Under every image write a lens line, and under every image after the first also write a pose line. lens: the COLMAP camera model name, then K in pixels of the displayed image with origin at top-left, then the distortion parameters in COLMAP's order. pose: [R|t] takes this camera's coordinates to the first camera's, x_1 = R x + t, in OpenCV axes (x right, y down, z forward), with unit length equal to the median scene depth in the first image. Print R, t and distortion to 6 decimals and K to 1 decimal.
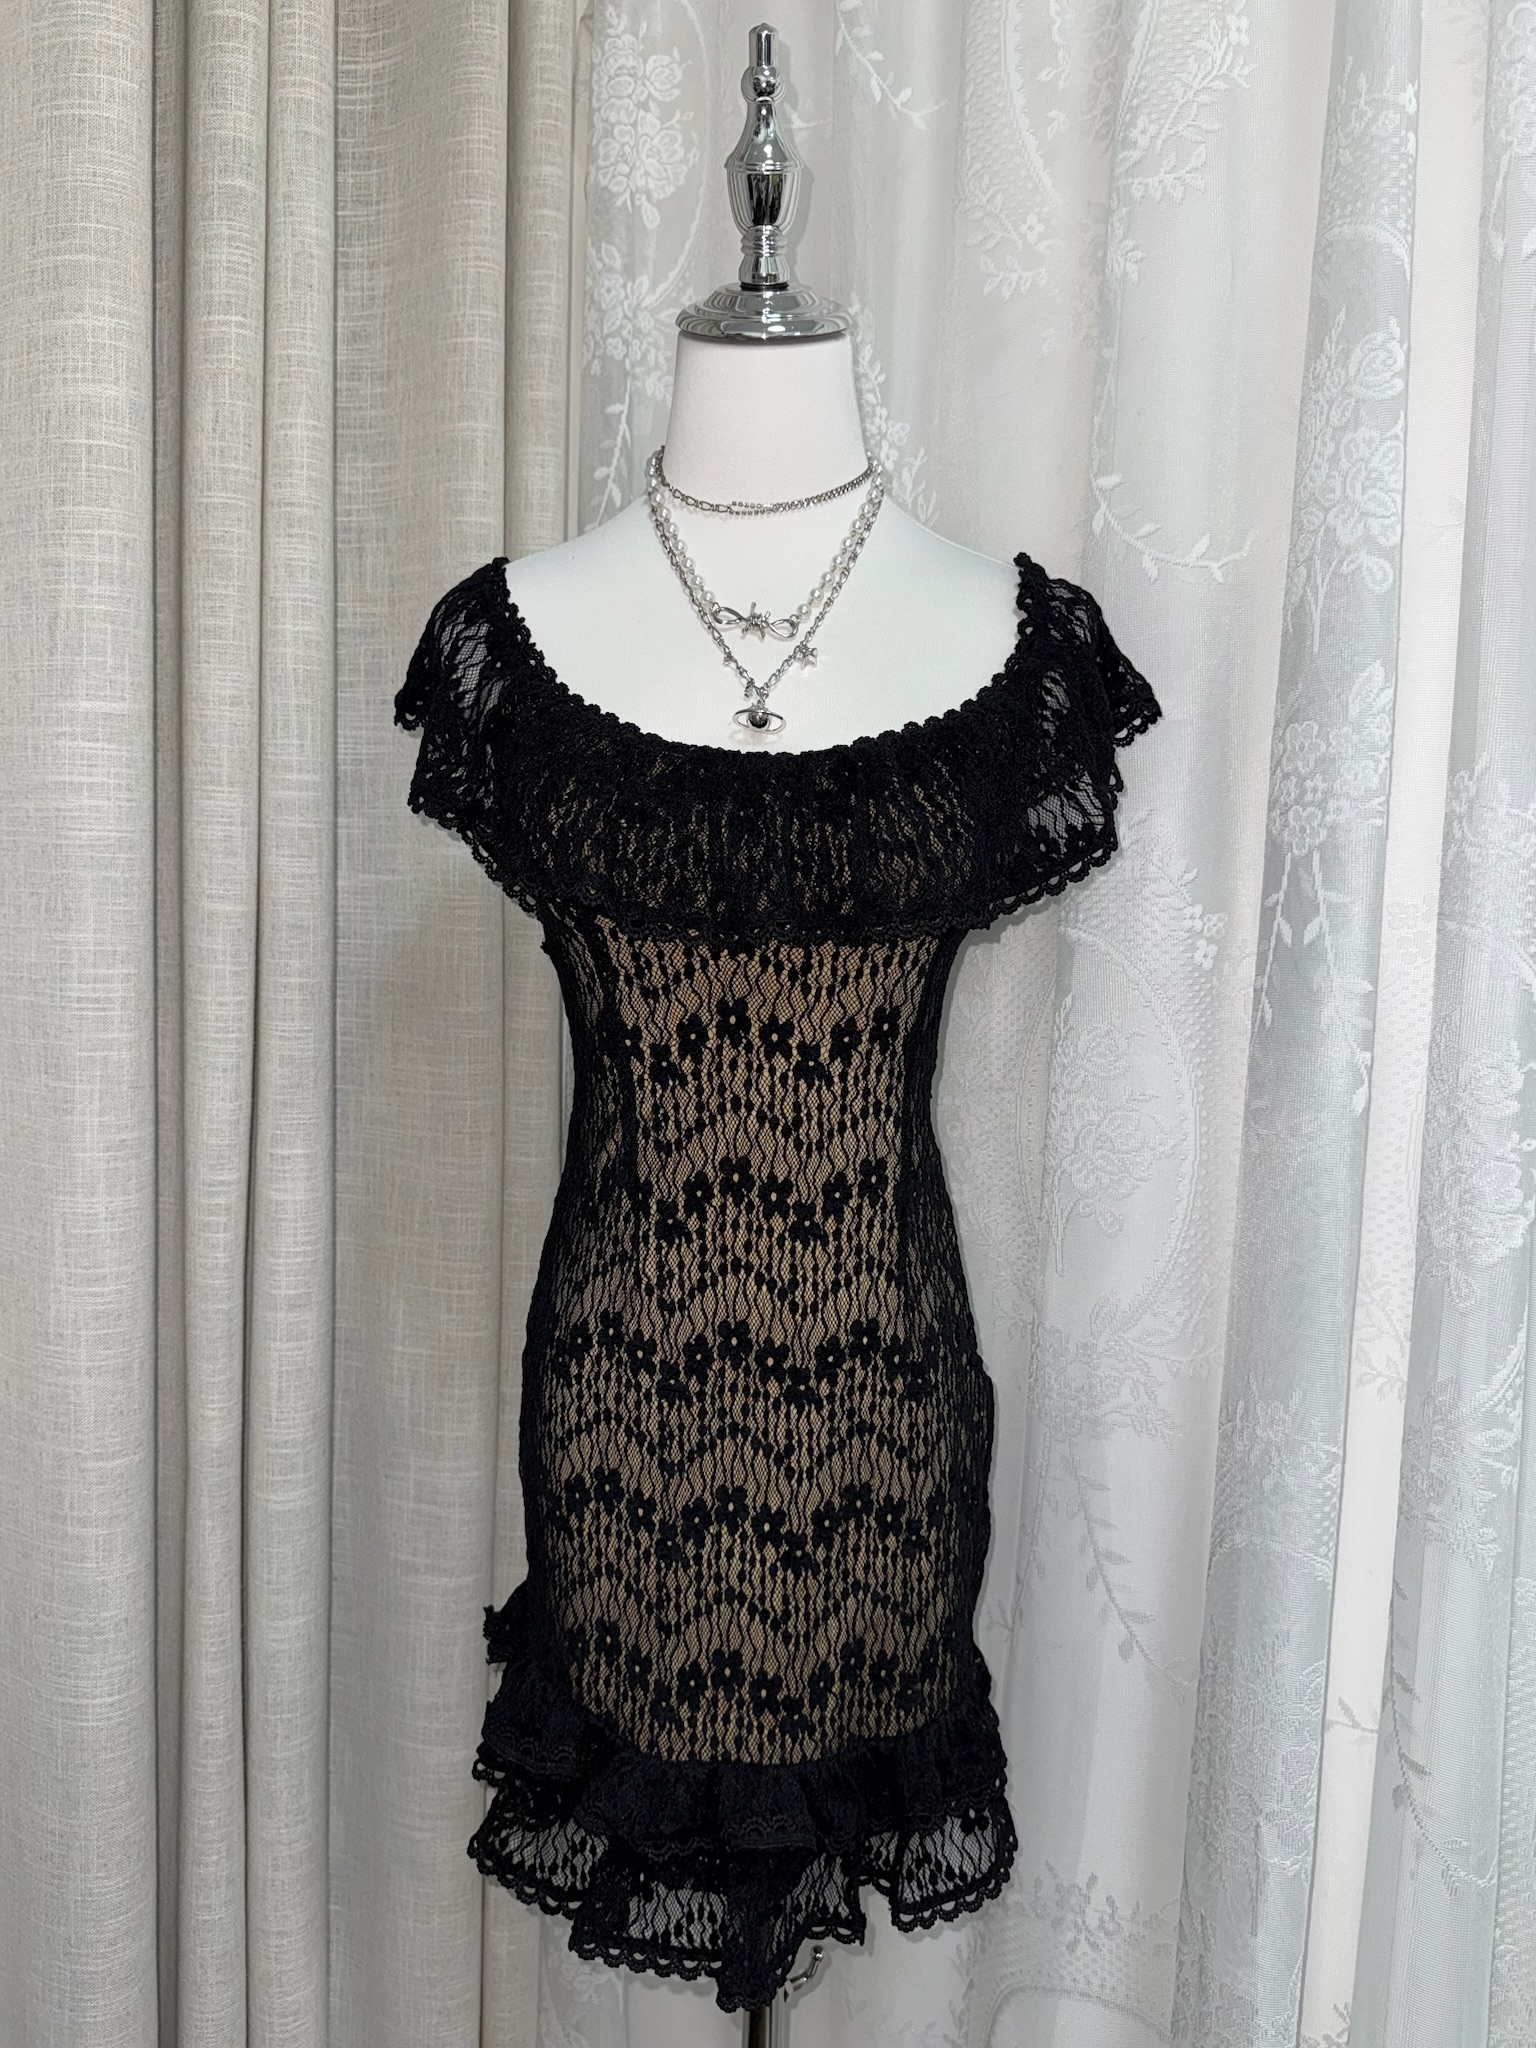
lens RADIAL K [[1564.2, 0, 720.2], [0, 1564.2, 1029.9], [0, 0, 1]] dist [0.048072, -0.057767]
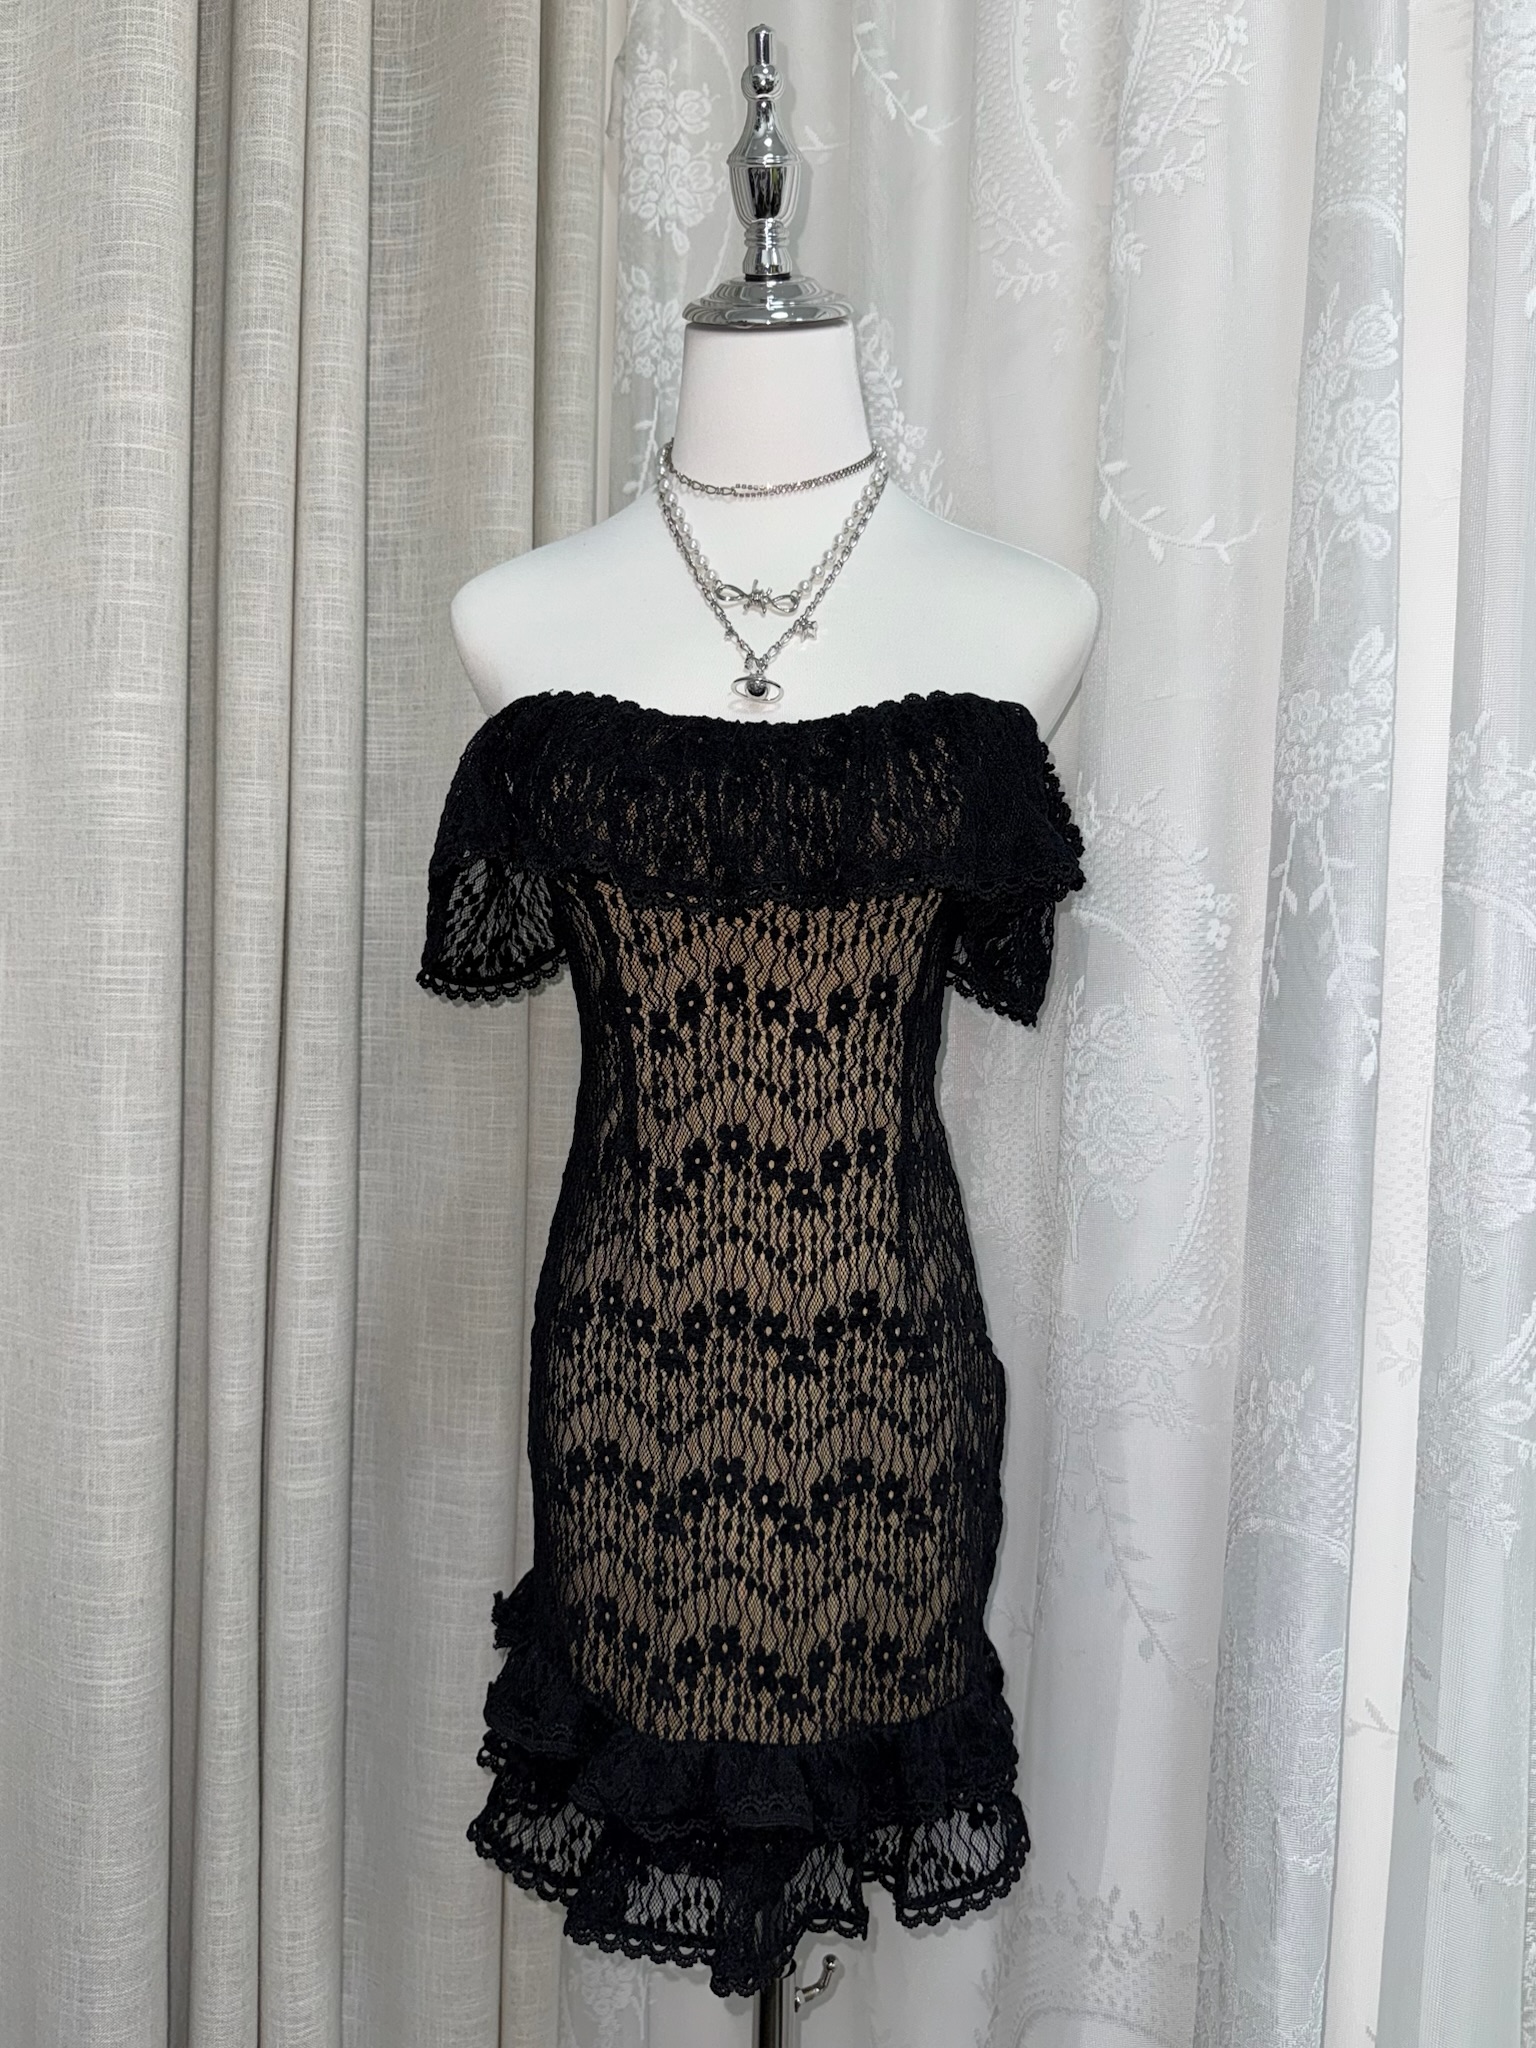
lens RADIAL K [[1558.2, 0, 718.7], [0, 1558.2, 1014.1], [0, 0, 1]] dist [0.062911, -0.079526]
pose [[0.998690, 0.001116, -0.051161, 0.050588], [-0.003660, 0.998759, -0.049671, 0.059474], [0.051042, 0.049793, 0.997454, -0.002344]]
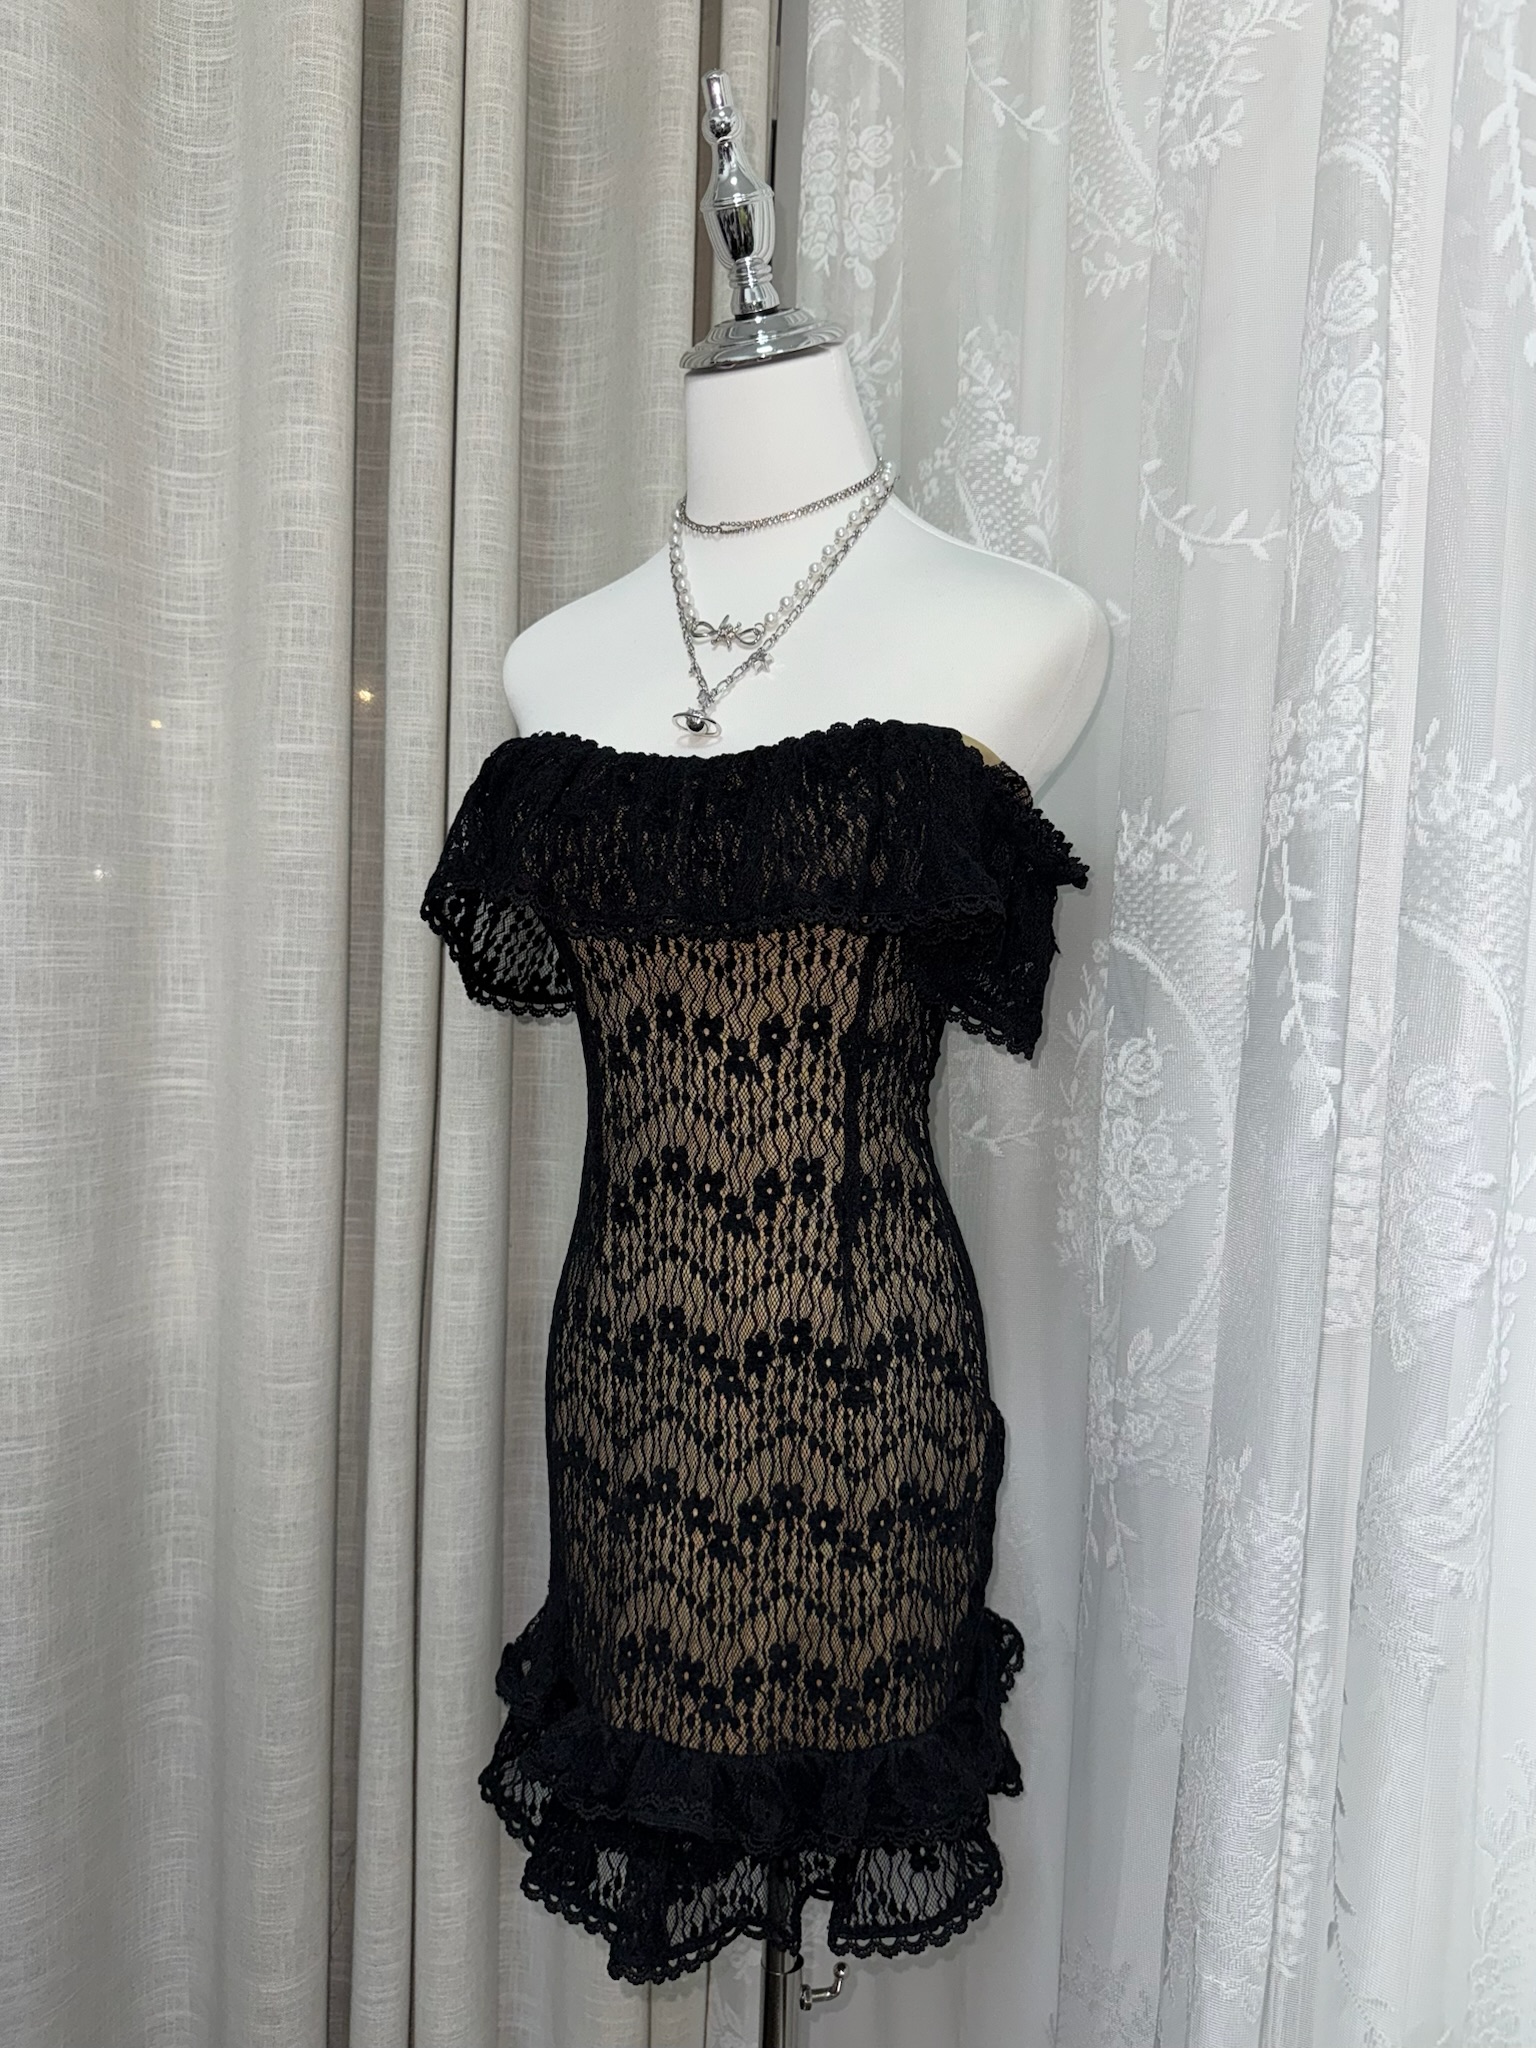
lens RADIAL K [[1460.2, 0, 768.0], [0, 1460.2, 1024.0], [0, 0, 1]] dist [0.061281, -0.085932]
pose [[0.927042, 0.028174, -0.373897, 0.420313], [-0.042211, 0.998676, -0.029406, 0.025584], [0.372573, 0.043043, 0.927004, 0.120105]]
